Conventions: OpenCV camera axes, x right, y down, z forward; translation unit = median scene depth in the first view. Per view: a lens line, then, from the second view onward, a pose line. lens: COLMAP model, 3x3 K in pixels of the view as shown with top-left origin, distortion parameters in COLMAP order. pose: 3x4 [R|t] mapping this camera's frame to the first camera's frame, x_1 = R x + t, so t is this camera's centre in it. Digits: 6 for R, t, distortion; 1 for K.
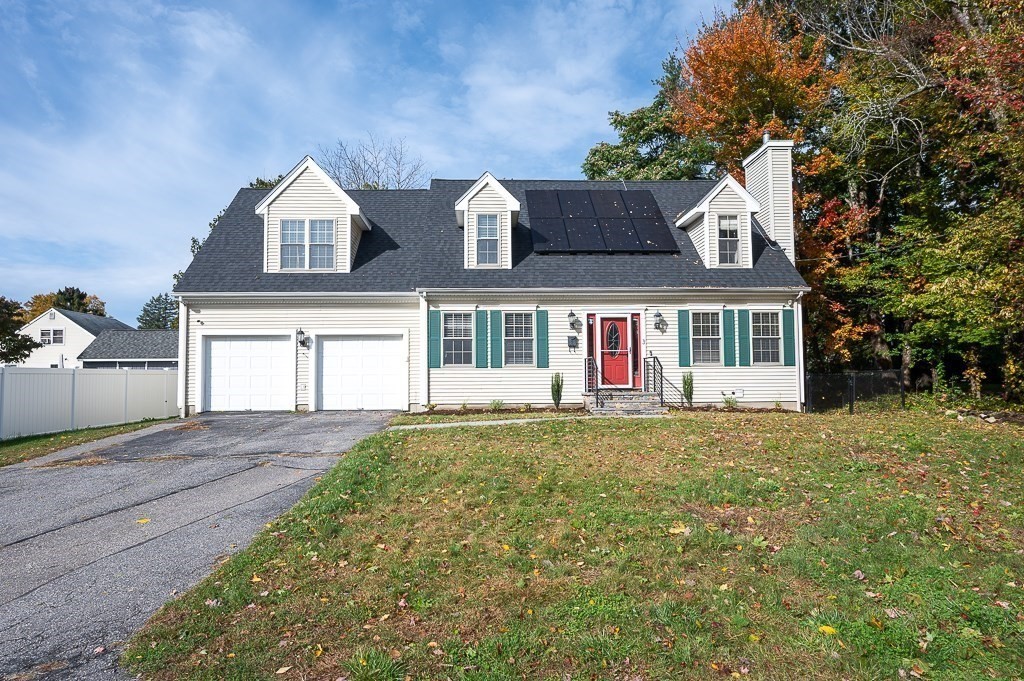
lens RADIAL K [[539.4, 0, 512.0], [0, 539.4, 340.5], [0, 0, 1]] dist [0.000470, -0.000074]
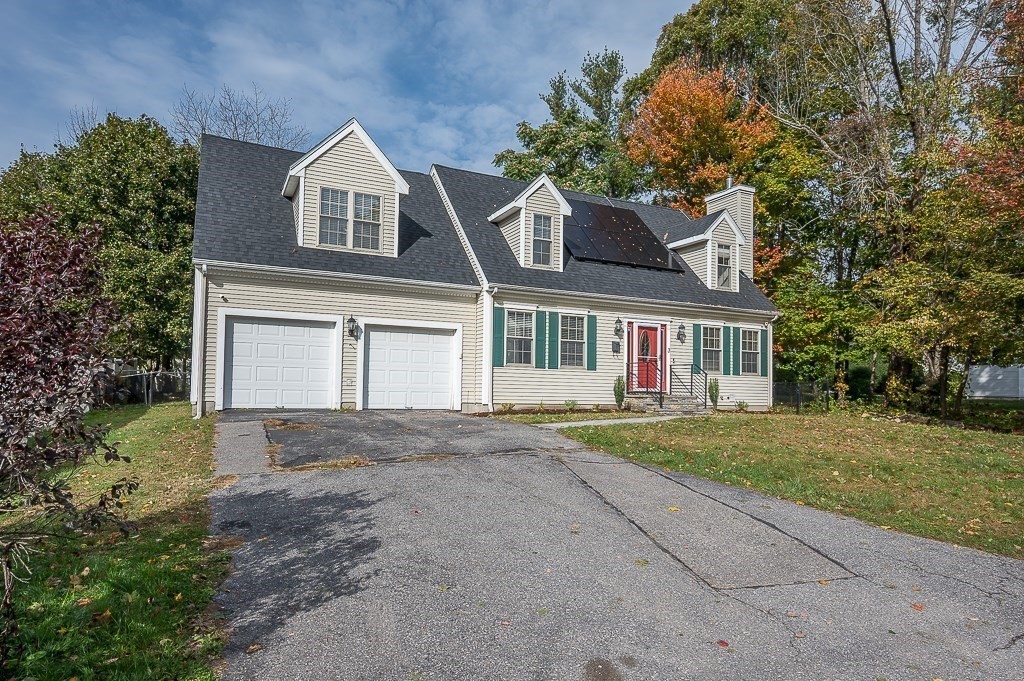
lens RADIAL K [[553.8, 0, 510.9], [0, 553.8, 344.1], [0, 0, 1]] dist [-0.000602, 0.000048]
pose [[0.923998, 0.054082, 0.378553, -0.487900], [-0.056697, 0.998382, -0.004244, 0.013038], [-0.378170, -0.017541, 0.925570, 0.068484]]
